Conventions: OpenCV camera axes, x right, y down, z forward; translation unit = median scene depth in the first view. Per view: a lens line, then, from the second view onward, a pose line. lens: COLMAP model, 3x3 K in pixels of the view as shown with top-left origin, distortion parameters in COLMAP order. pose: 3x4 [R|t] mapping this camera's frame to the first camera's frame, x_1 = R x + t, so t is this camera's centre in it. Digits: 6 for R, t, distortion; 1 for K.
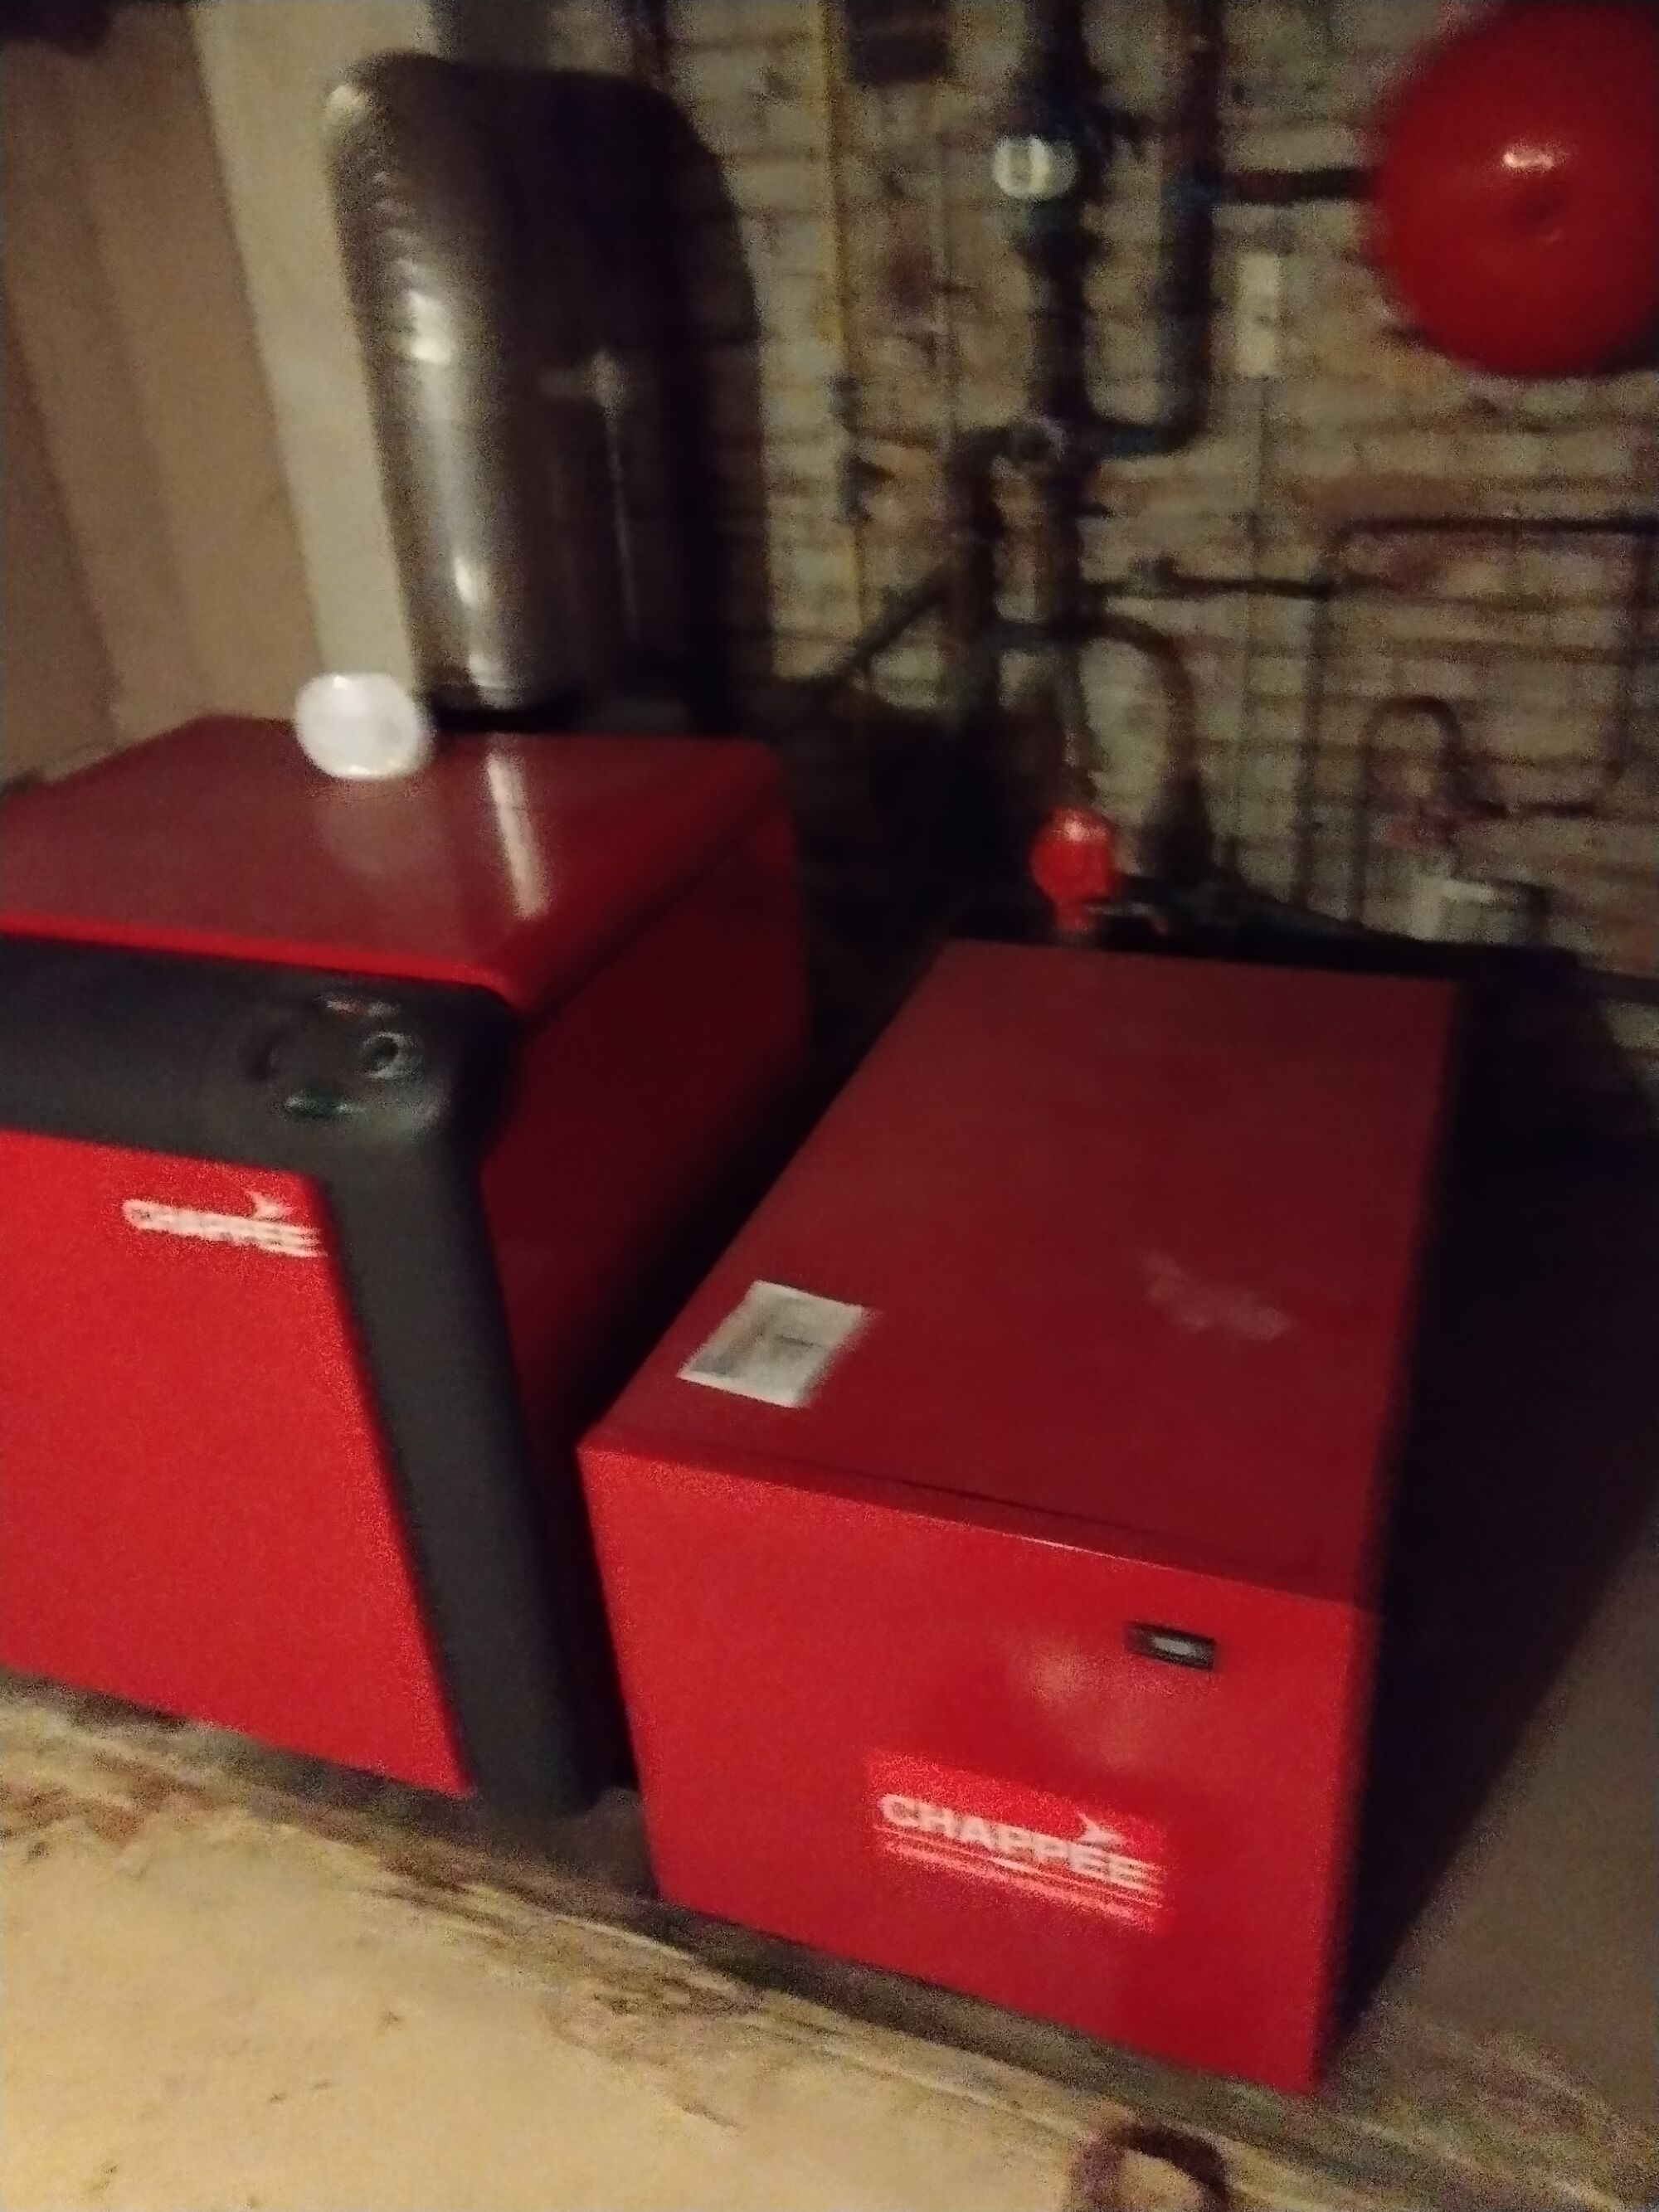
lens RADIAL K [[1773.0, 0, 829.5], [0, 1773.0, 1106.0], [0, 0, 1]] dist [0.152543, -0.233304]
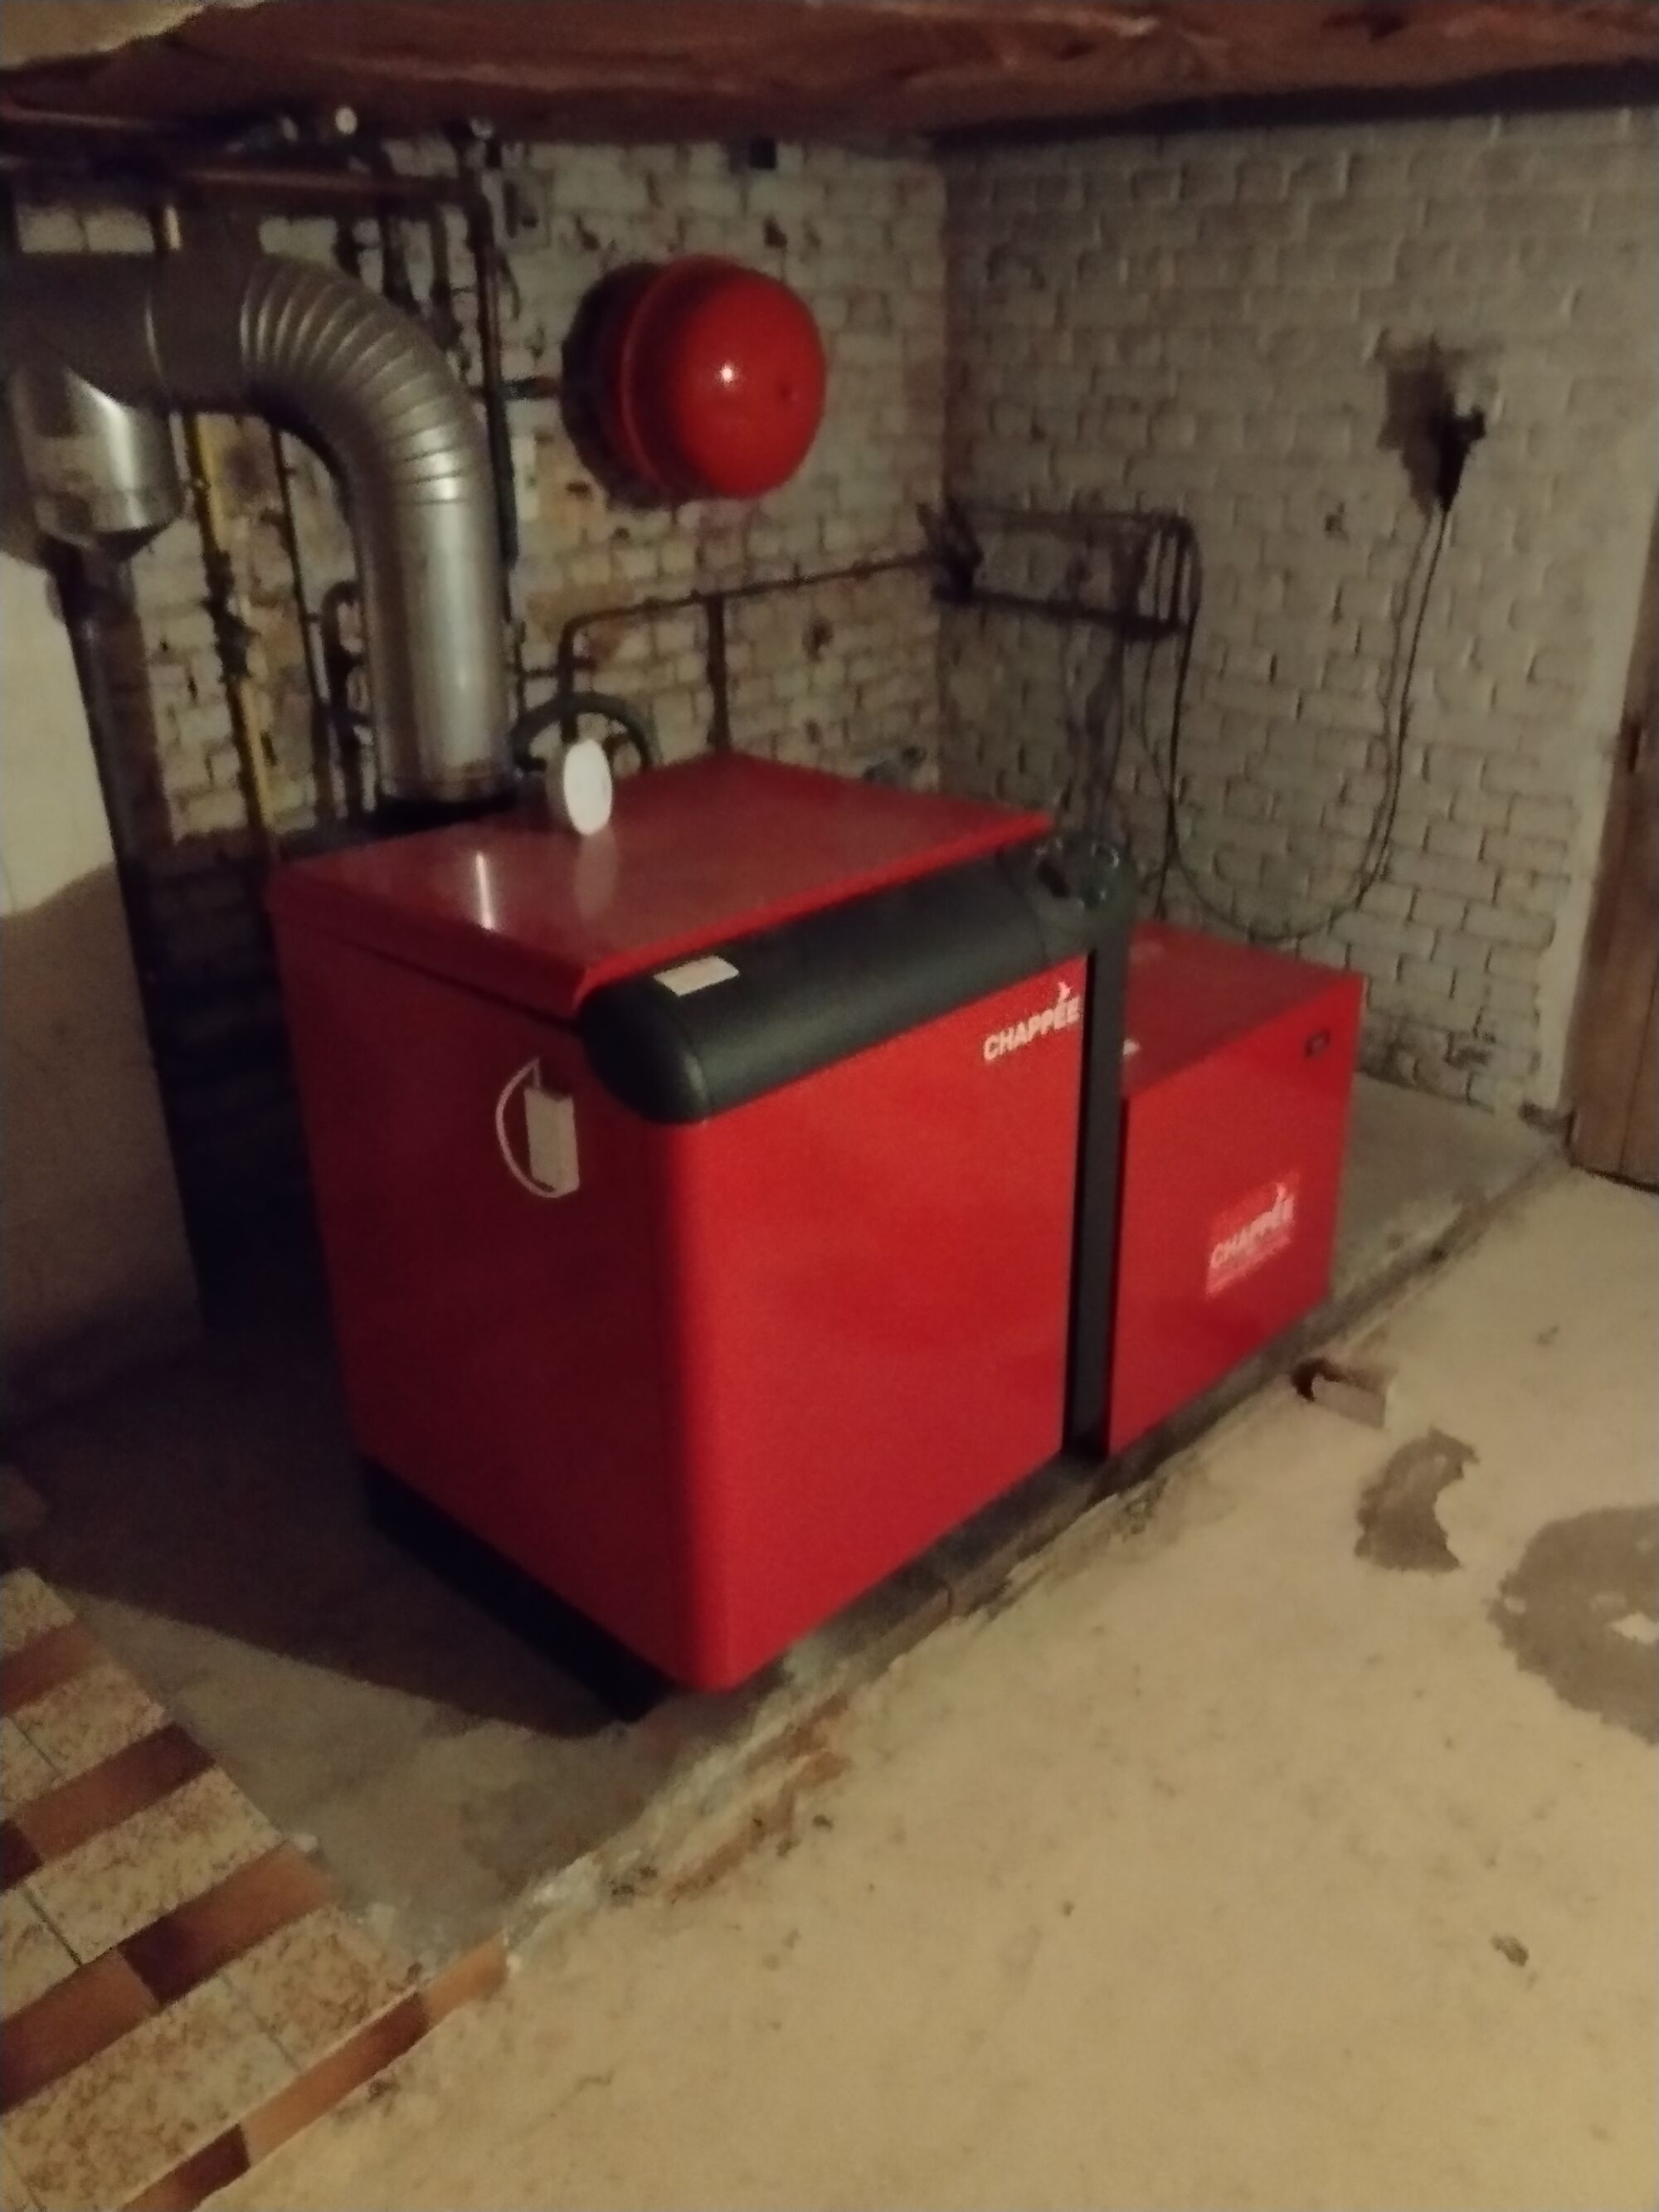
lens RADIAL K [[1773.0, 0, 829.5], [0, 1773.0, 1106.0], [0, 0, 1]] dist [0.152543, -0.233304]
pose [[0.391416, -0.333805, 0.857536, -1.167514], [0.452399, 0.881298, 0.136561, -0.103299], [-0.801330, 0.334496, 0.495967, 0.315211]]
